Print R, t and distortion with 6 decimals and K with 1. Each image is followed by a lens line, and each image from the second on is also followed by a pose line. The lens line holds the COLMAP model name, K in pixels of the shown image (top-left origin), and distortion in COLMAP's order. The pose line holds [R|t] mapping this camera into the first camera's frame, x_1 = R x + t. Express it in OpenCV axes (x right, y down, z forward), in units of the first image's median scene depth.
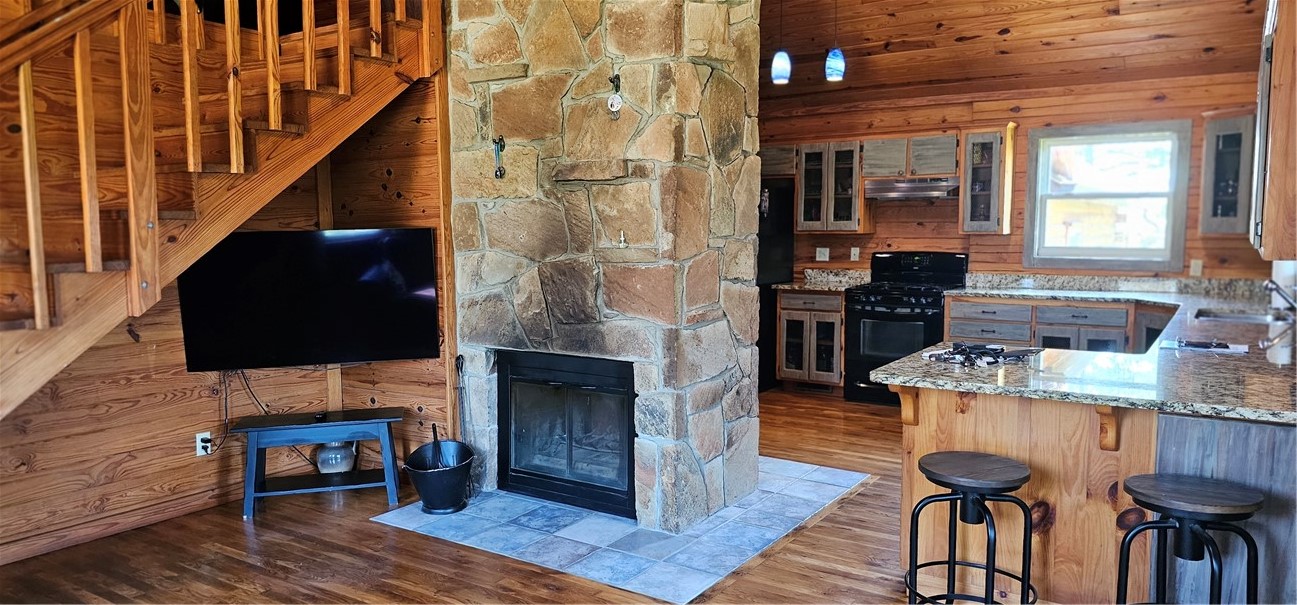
lens RADIAL K [[867.7, 0, 651.7], [0, 867.7, 318.9], [0, 0, 1]] dist [0.094720, -0.121258]
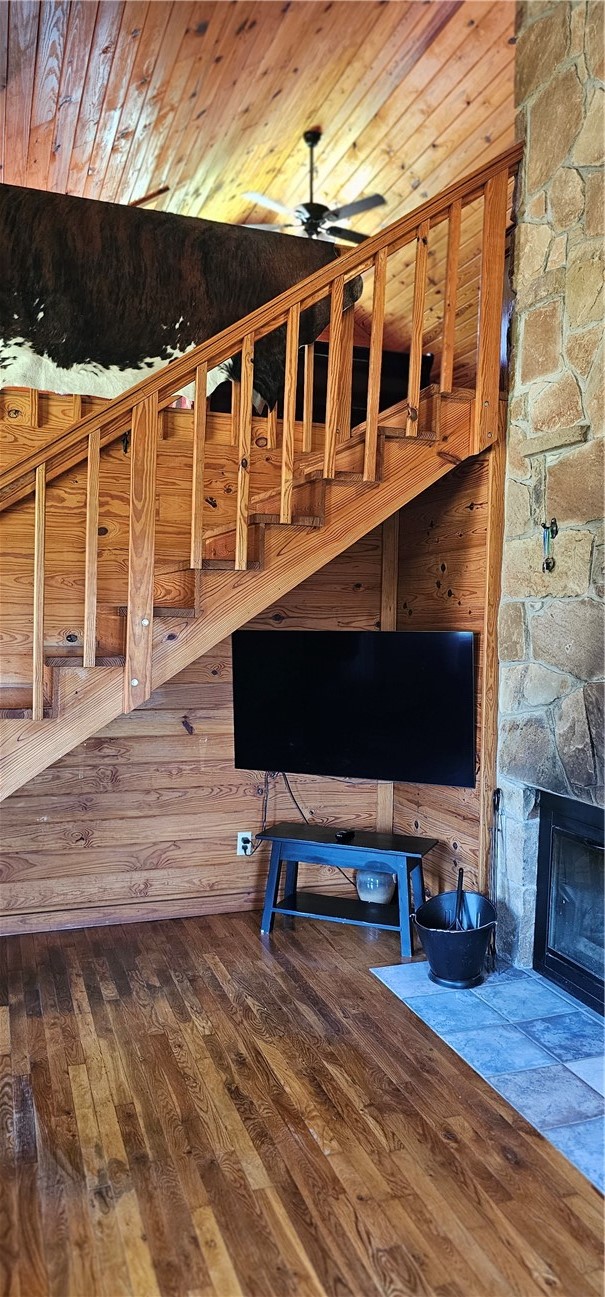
lens RADIAL K [[877.2, 0, 313.2], [0, 877.2, 650.3], [0, 0, 1]] dist [0.075437, -0.073661]
pose [[0.810351, 0.045744, -0.584157, 0.121711], [-0.089482, 0.994915, -0.046222, -0.035428], [0.579072, 0.089728, 0.810324, 0.239958]]
